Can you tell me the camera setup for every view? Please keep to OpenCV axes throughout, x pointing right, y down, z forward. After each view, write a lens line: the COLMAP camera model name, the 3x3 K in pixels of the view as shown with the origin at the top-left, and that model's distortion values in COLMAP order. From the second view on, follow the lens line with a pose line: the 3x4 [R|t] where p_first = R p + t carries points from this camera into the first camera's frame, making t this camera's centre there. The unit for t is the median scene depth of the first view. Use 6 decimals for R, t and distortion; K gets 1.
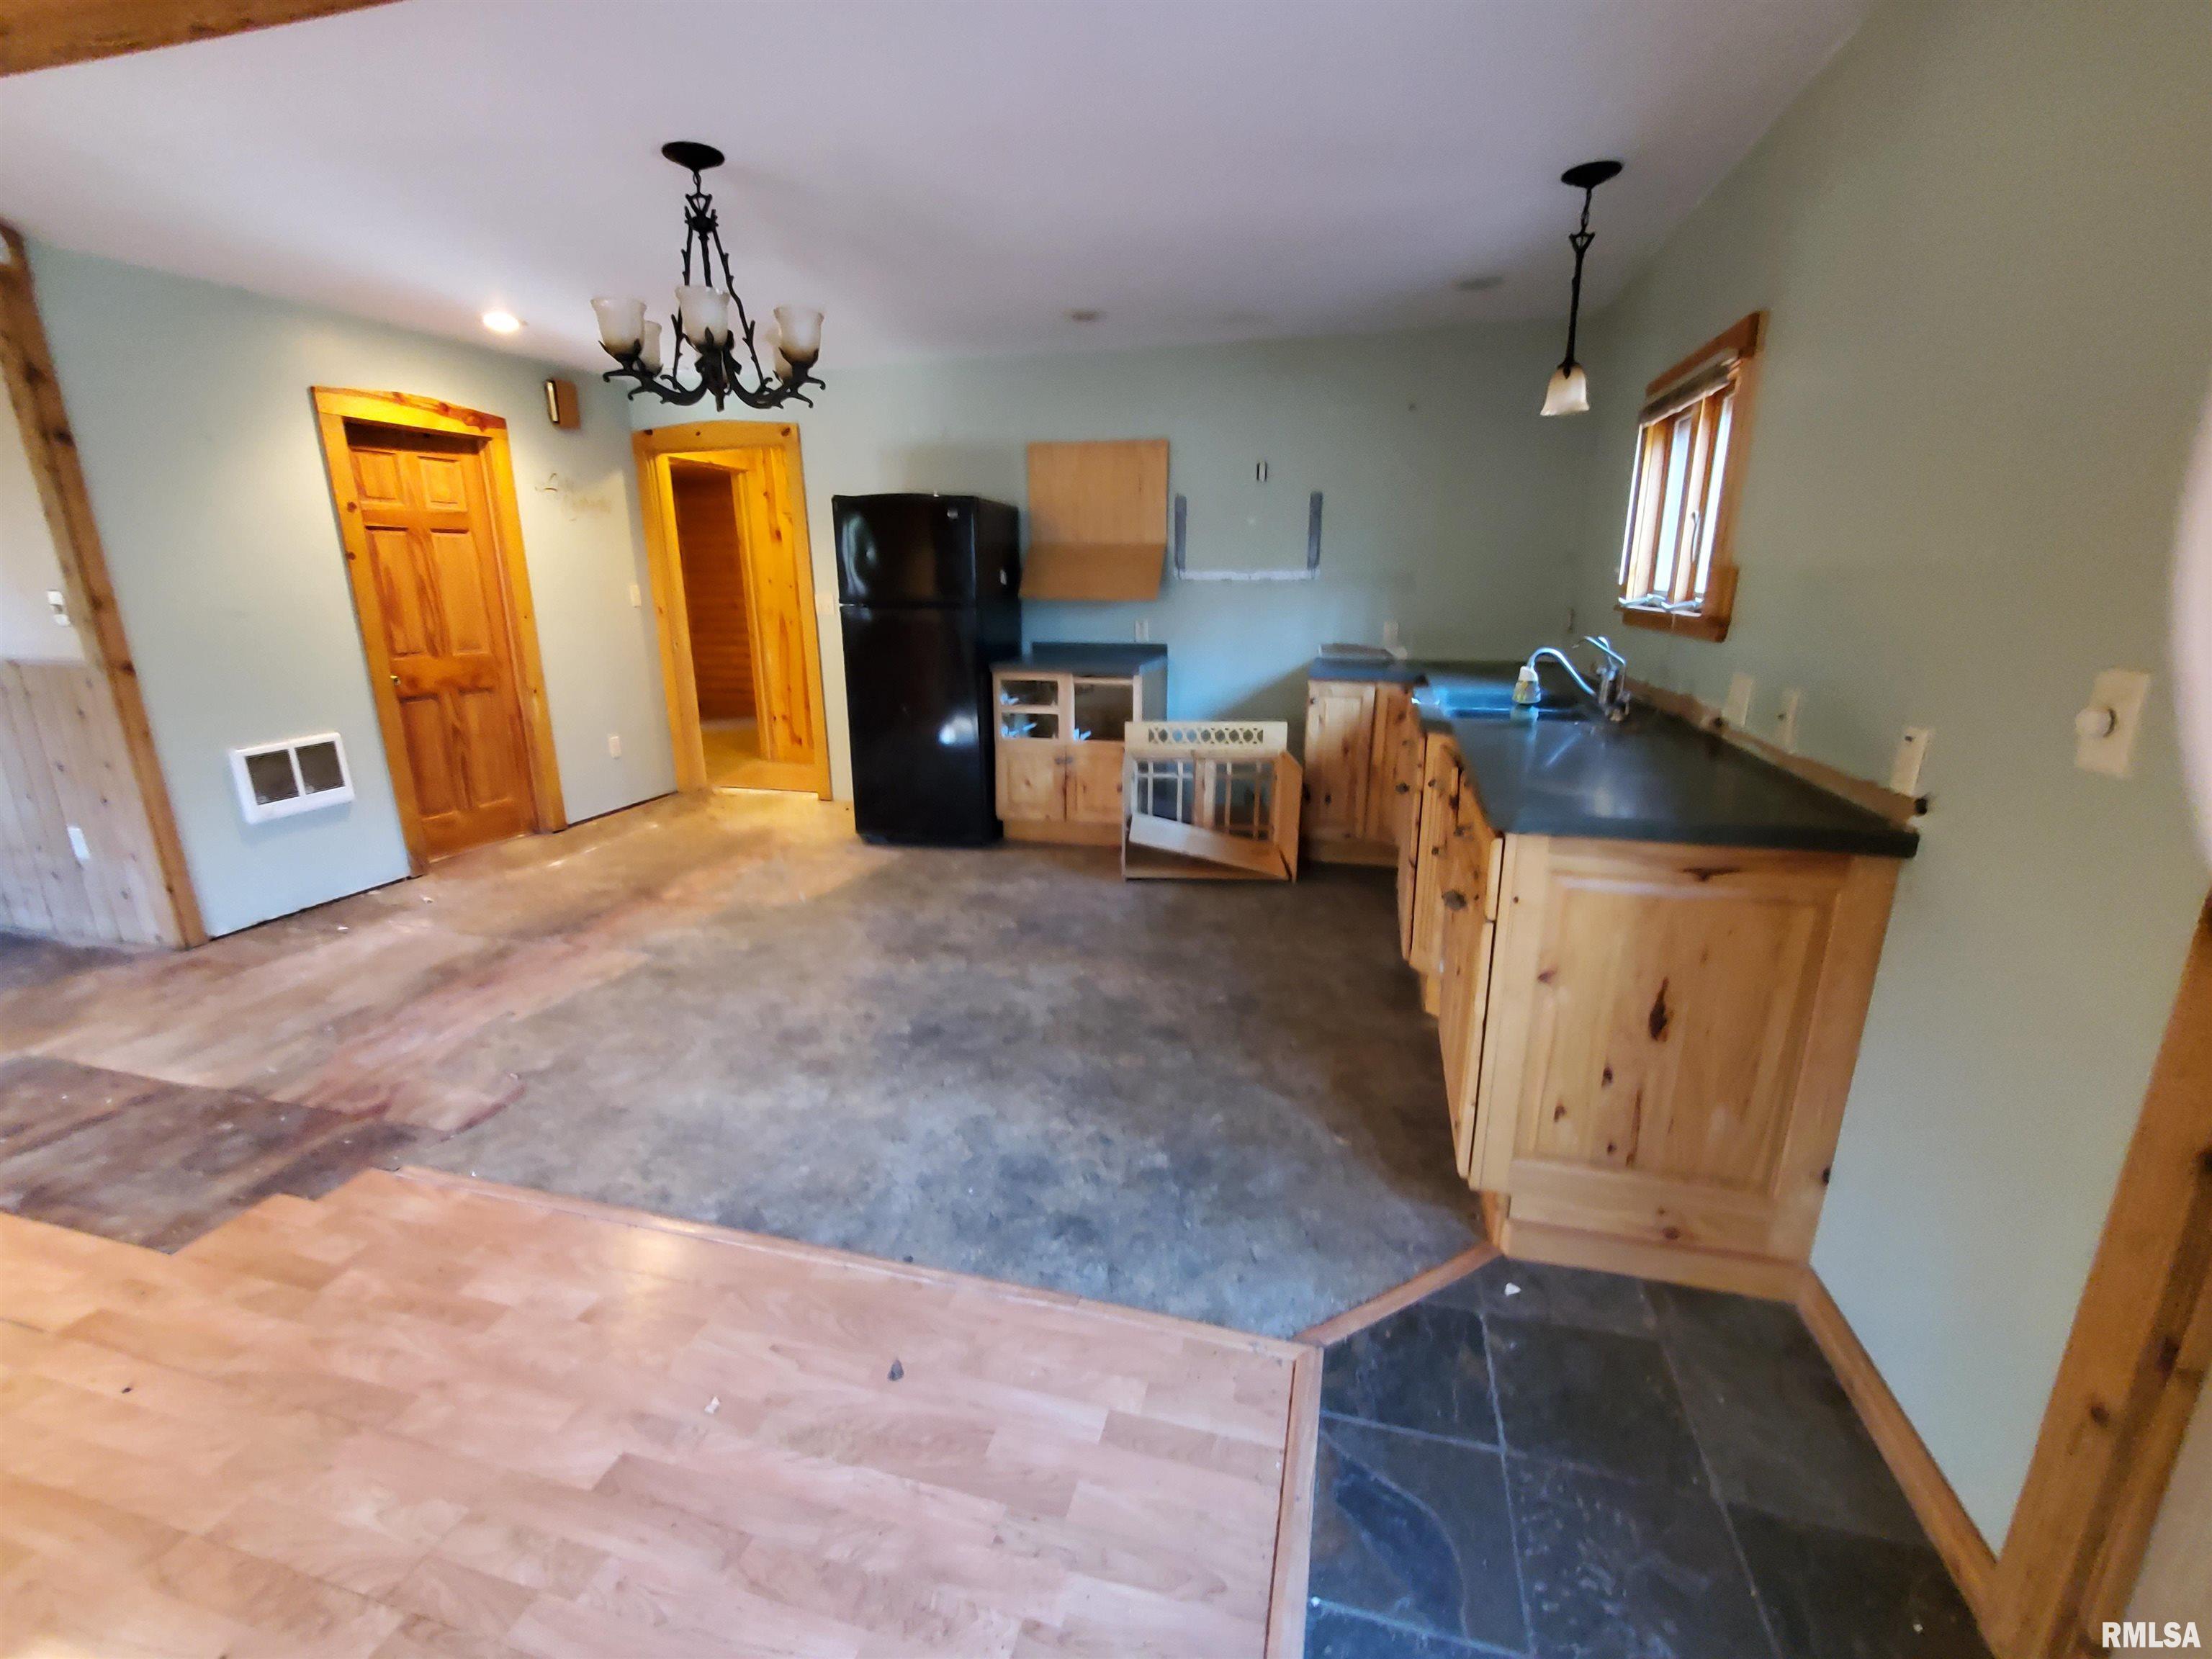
lens RADIAL K [[930.2, 0, 1123.0], [0, 930.2, 825.8], [0, 0, 1]] dist [0.000210, -0.000127]
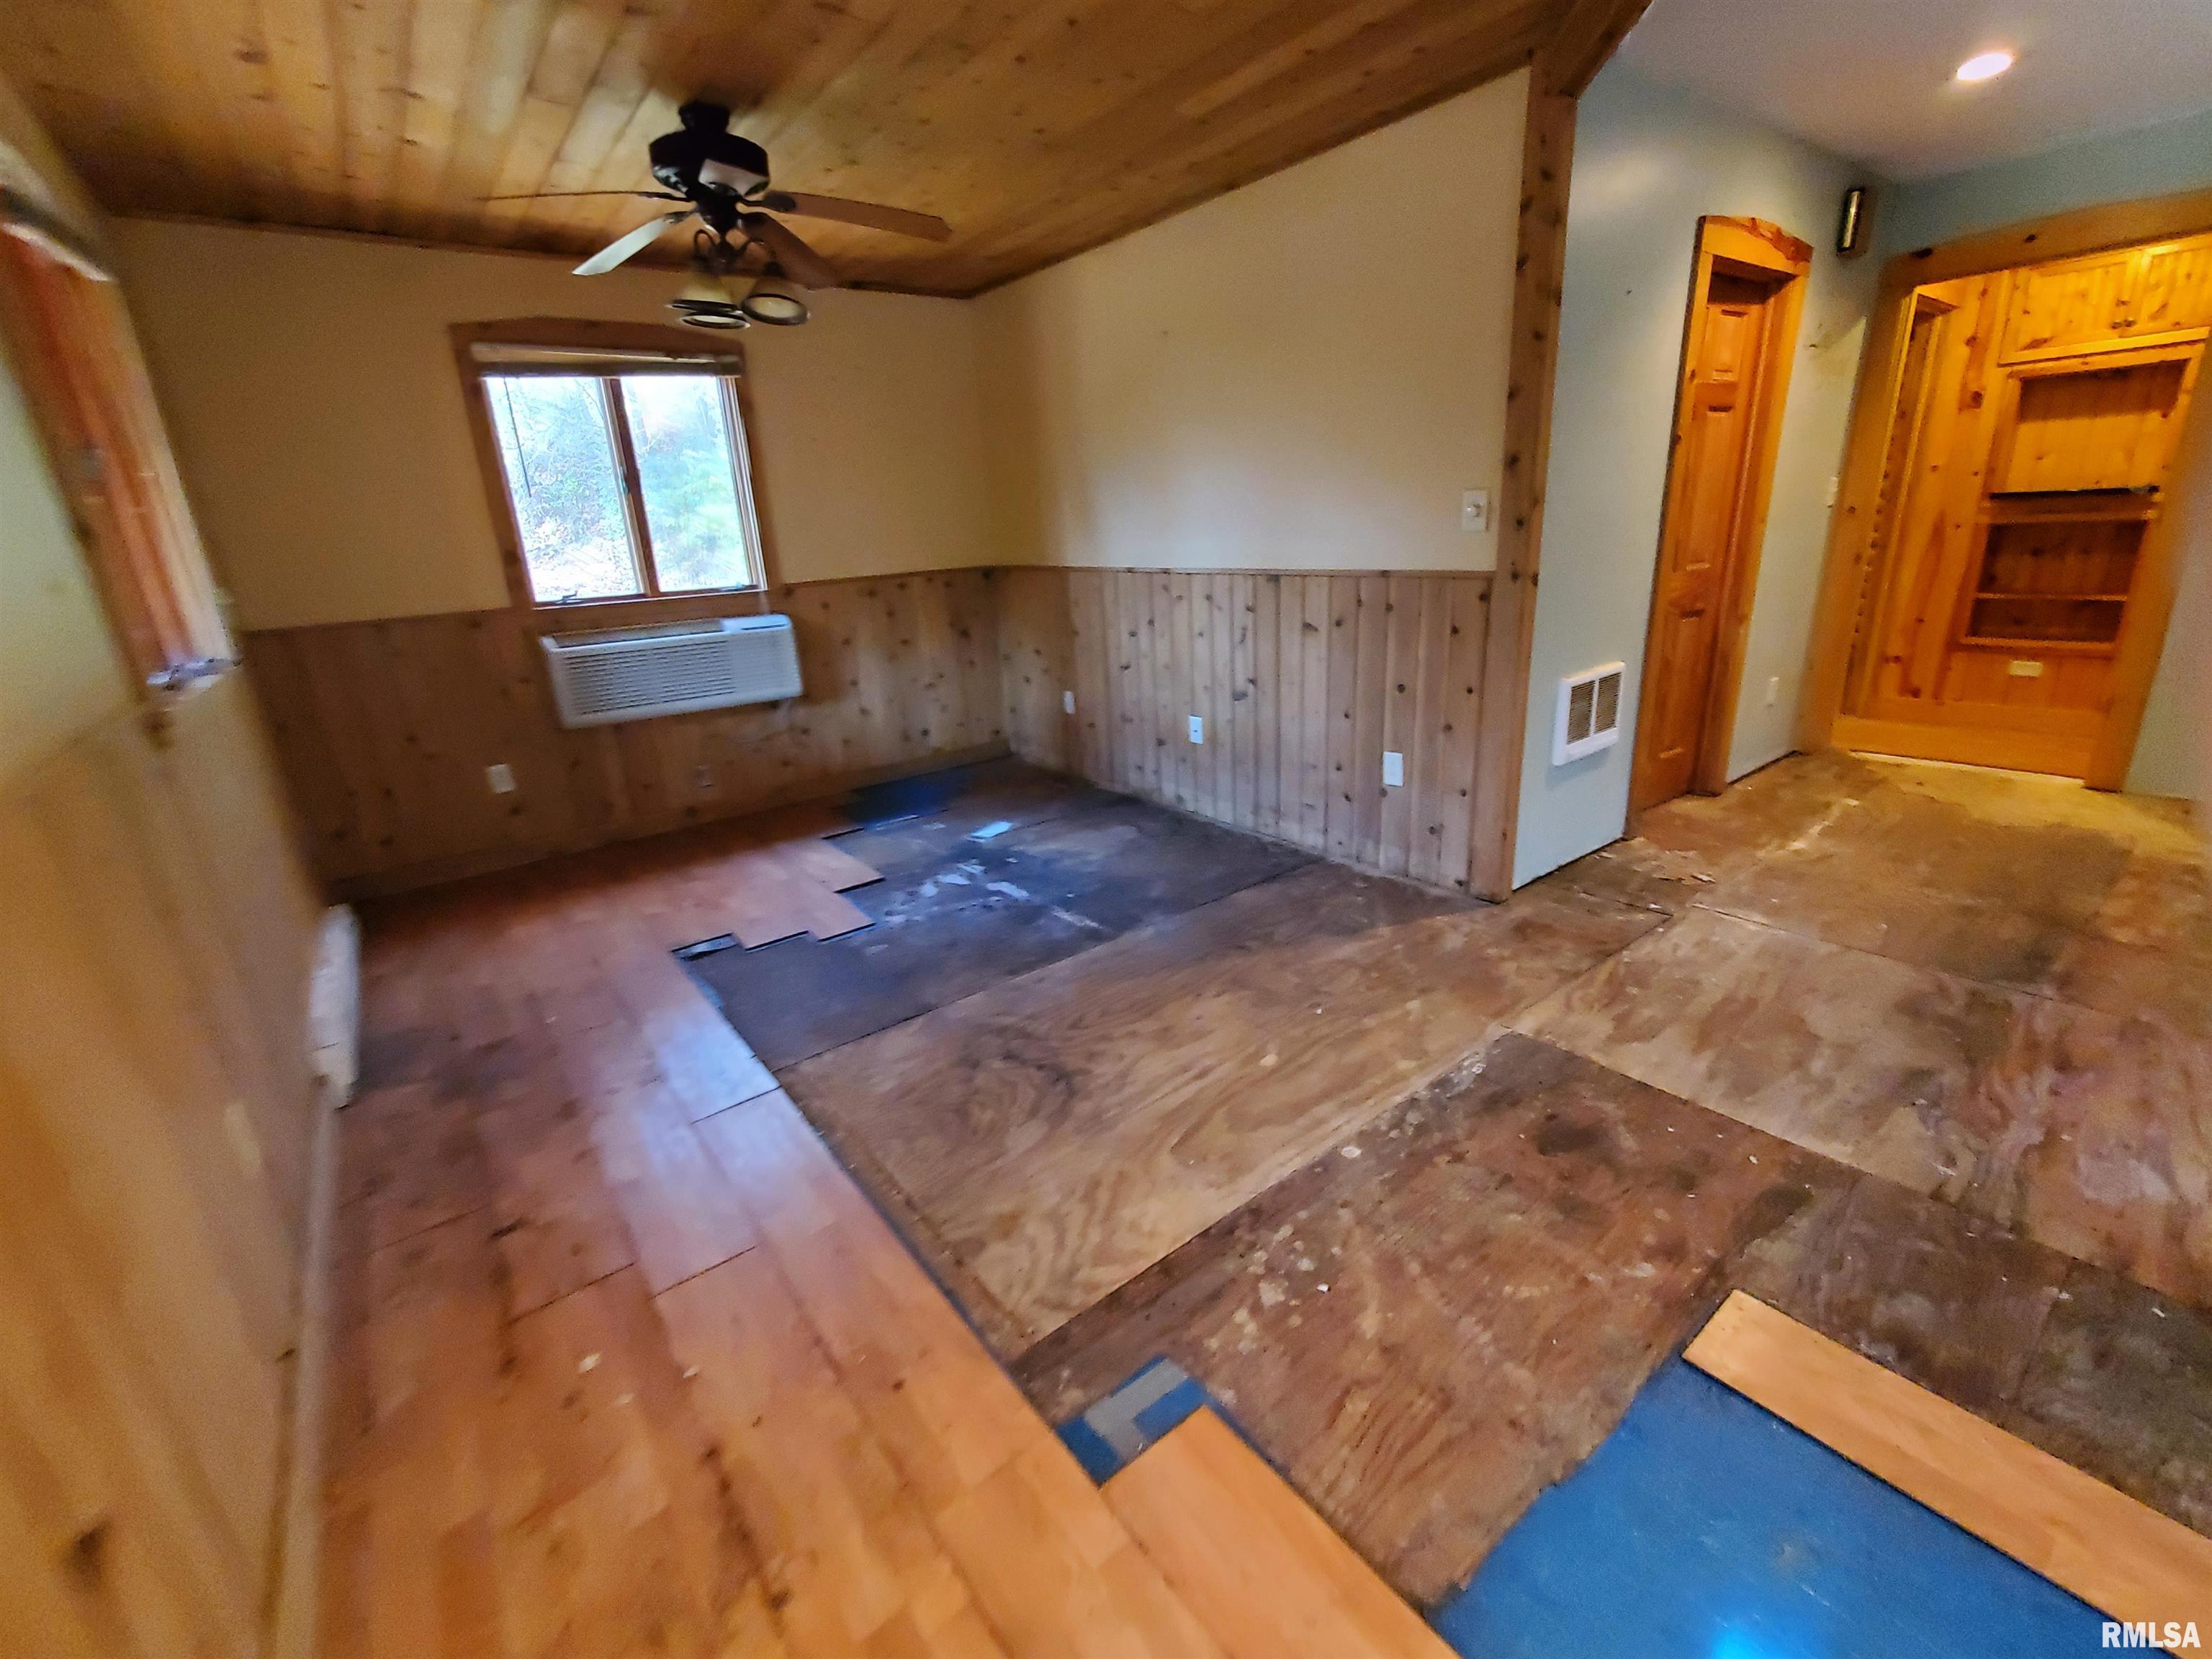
lens RADIAL K [[930.2, 0, 1123.0], [0, 930.2, 825.8], [0, 0, 1]] dist [0.000210, -0.000127]
pose [[0.796040, 0.152562, -0.585700, -0.843635], [-0.110480, 0.988078, 0.107217, 0.005838], [0.595075, -0.020641, 0.803405, 0.080177]]
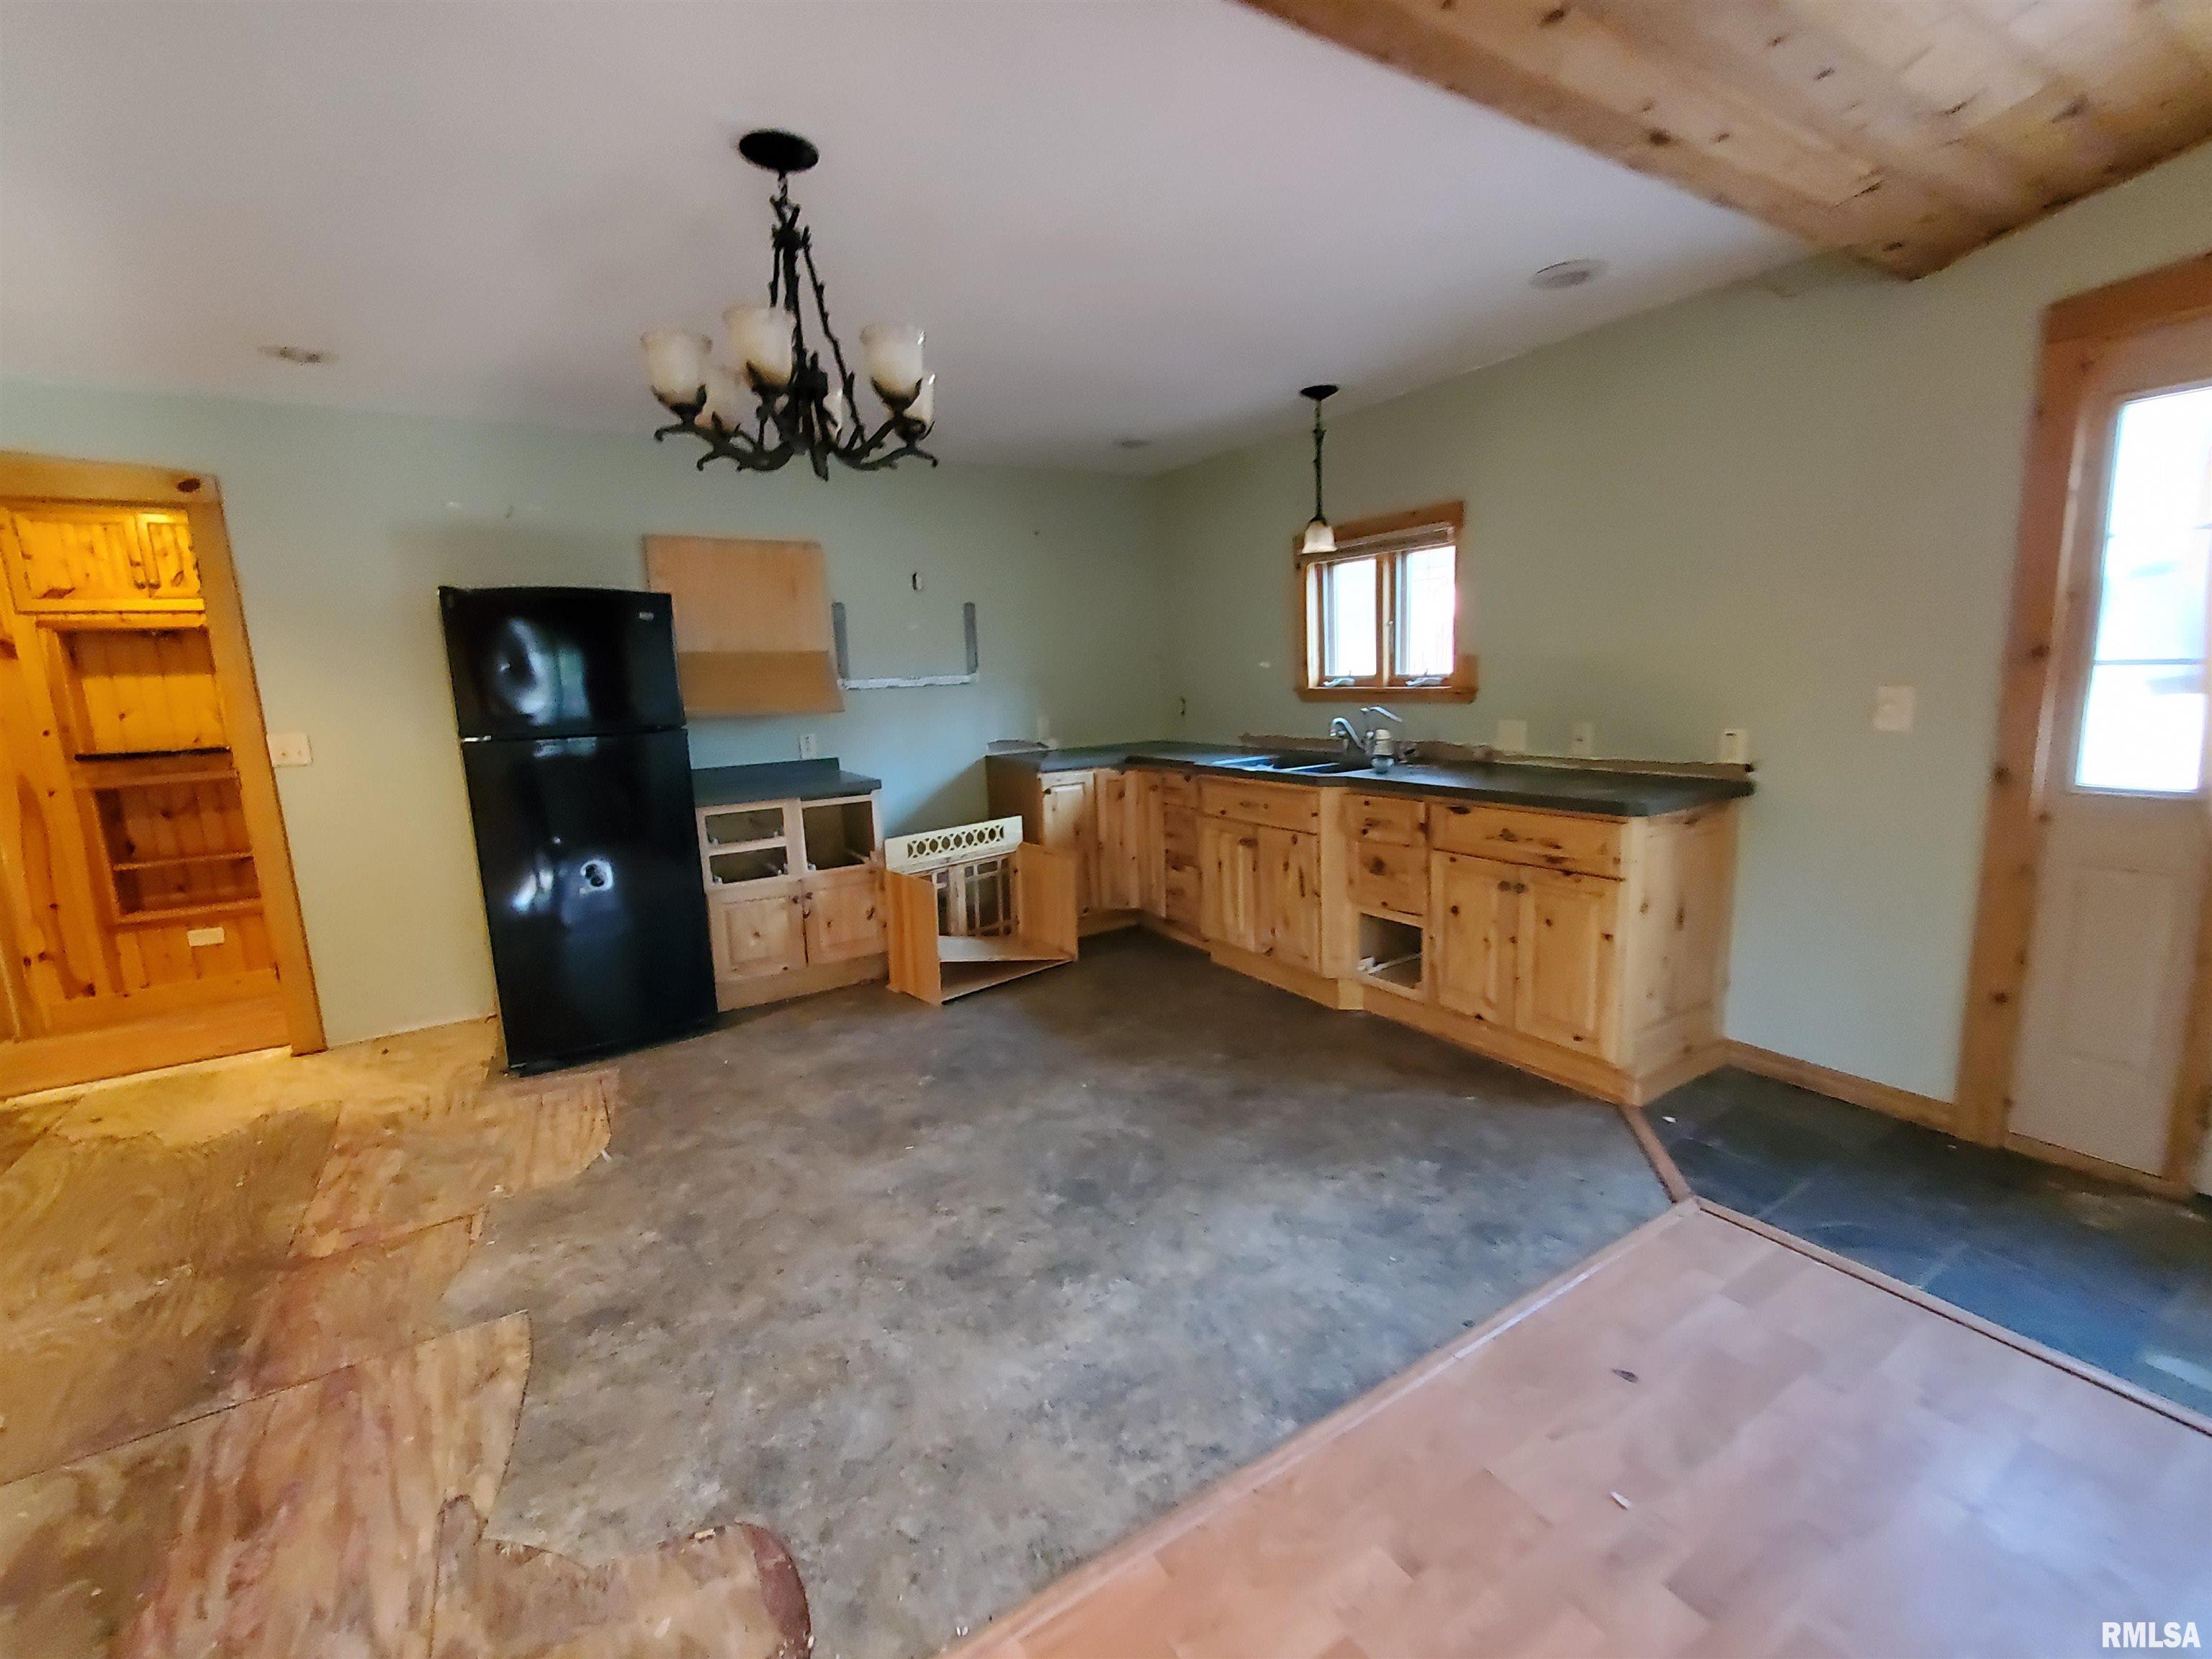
lens RADIAL K [[931.9, 0, 1096.6], [0, 931.9, 832.0], [0, 0, 1]] dist [0.002171, 0.000443]
pose [[0.687139, -0.147362, 0.711424, -0.666960], [0.225255, 0.974172, -0.015780, -0.075648], [-0.690724, 0.171095, 0.702585, 0.274615]]
